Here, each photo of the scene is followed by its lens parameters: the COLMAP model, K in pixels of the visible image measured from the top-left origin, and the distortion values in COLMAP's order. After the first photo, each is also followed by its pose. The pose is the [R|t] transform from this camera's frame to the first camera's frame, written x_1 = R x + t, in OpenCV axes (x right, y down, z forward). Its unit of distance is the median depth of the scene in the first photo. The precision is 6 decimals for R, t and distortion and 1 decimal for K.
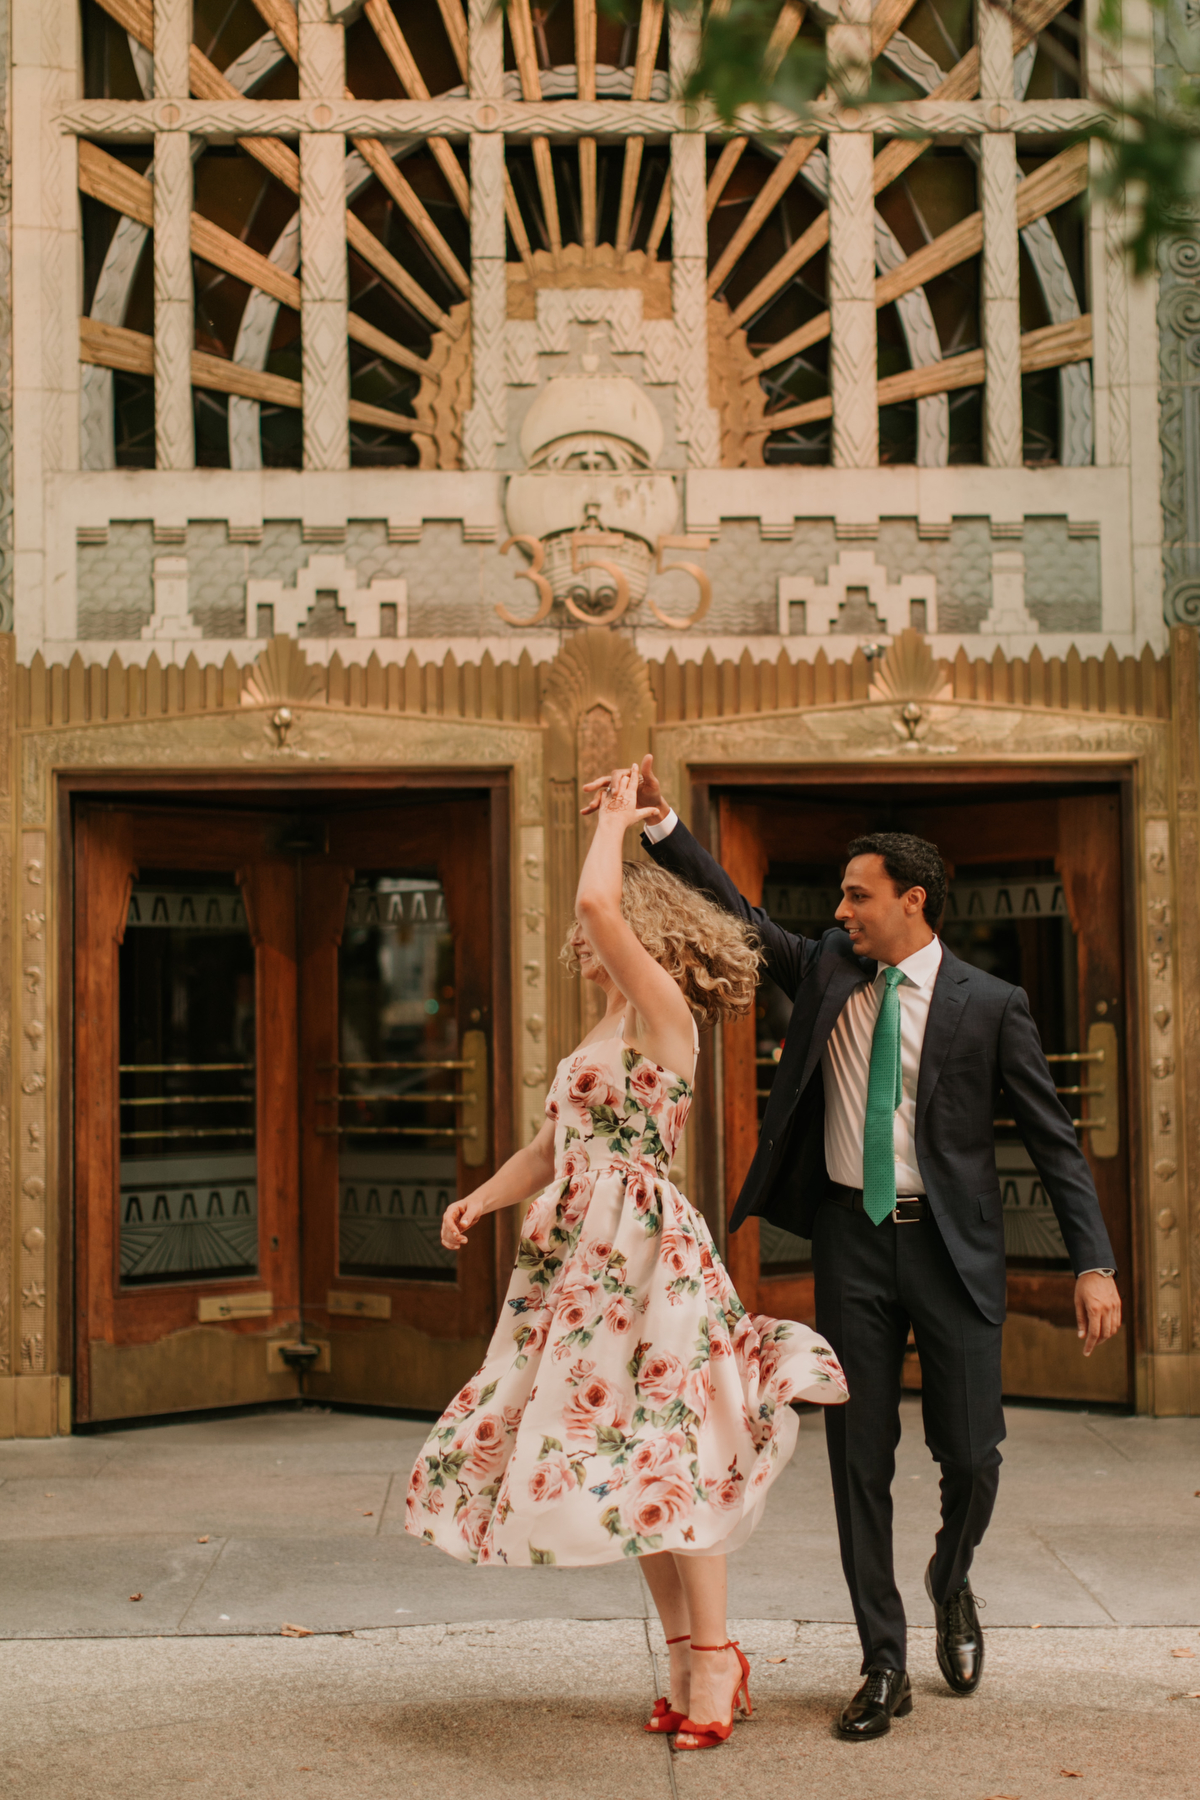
lens RADIAL K [[2563.8, 0, 709.3], [0, 2563.8, 893.0], [0, 0, 1]] dist [0.021027, -0.002973]
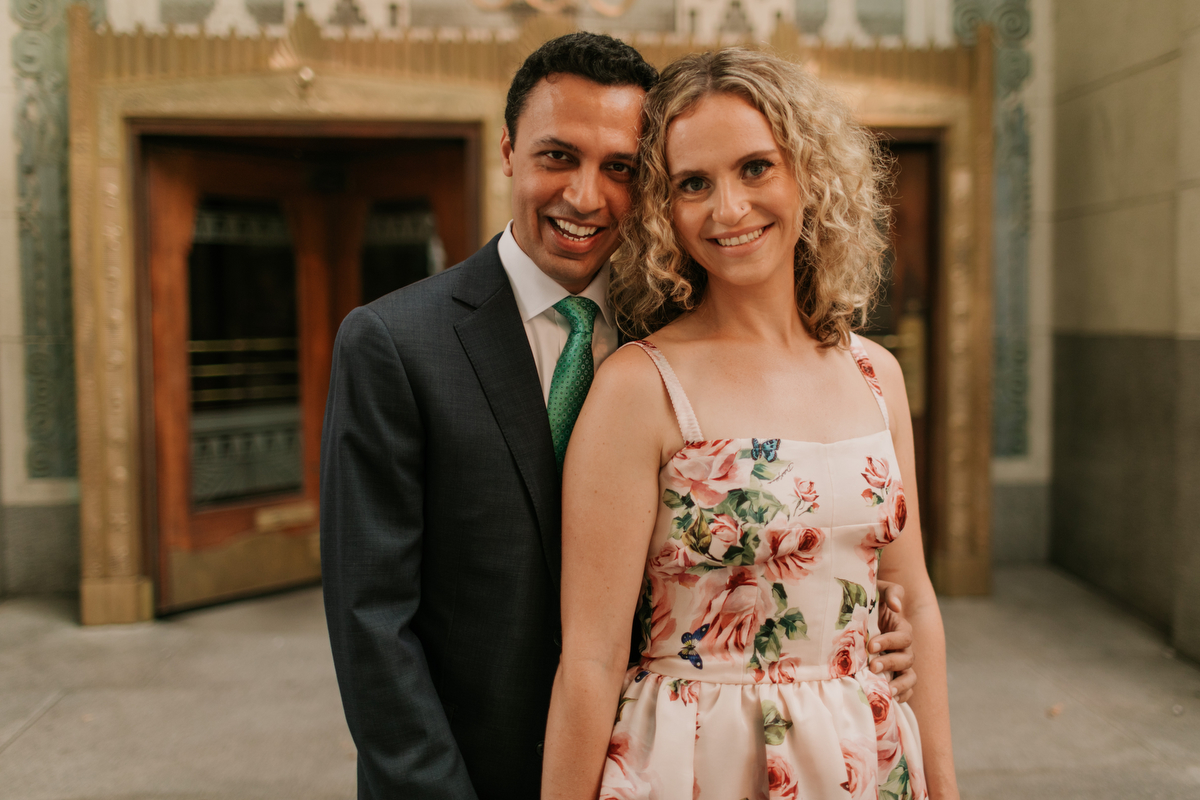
lens RADIAL K [[1133.6, 0, 633.1], [0, 1133.6, 359.8], [0, 0, 1]] dist [0.004070, 0.005444]
pose [[0.998895, 0.006367, 0.046572, -0.026827], [-0.010985, 0.994970, 0.099566, 0.013881], [-0.045704, -0.099968, 0.993940, 0.403756]]
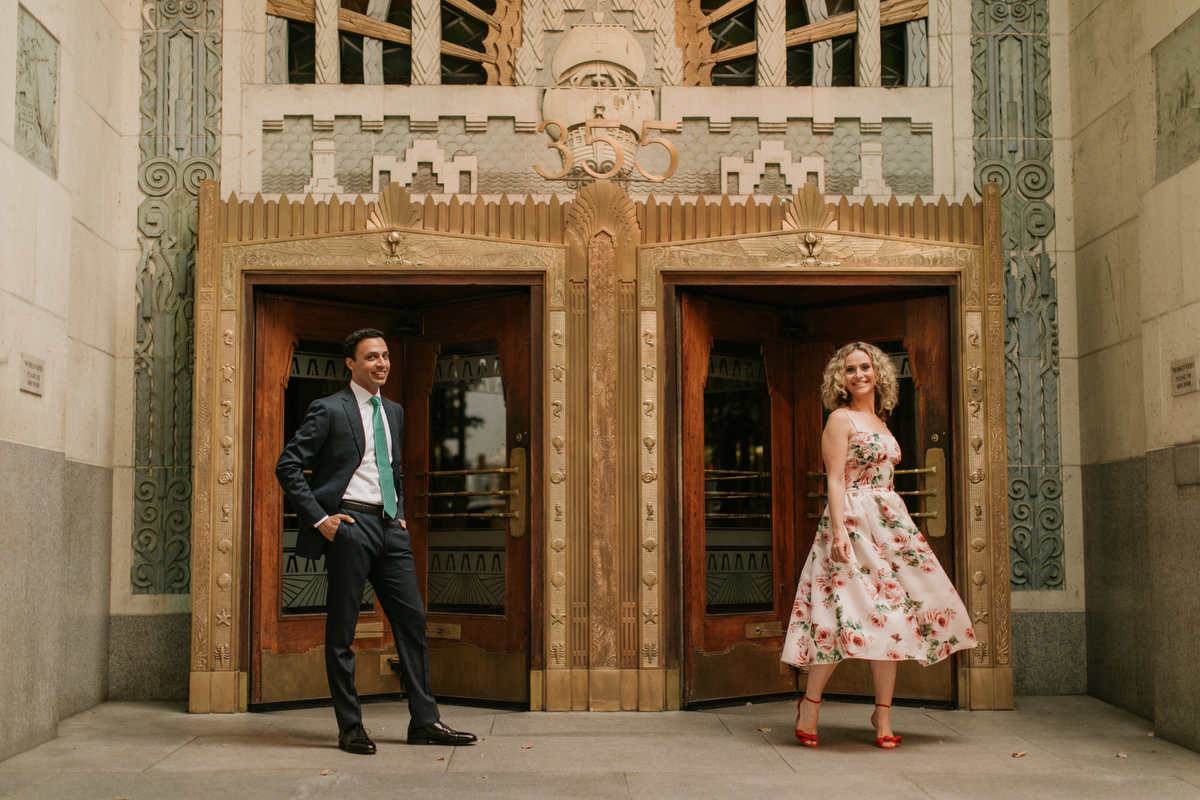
lens RADIAL K [[1498.8, 0, 628.0], [0, 1498.8, 402.8], [0, 0, 1]] dist [0.018478, 0.020090]
pose [[0.999757, 0.009011, -0.020114, -0.009640], [-0.009426, 0.999742, -0.020669, 0.044950], [0.019923, 0.020854, 0.999584, 0.119473]]
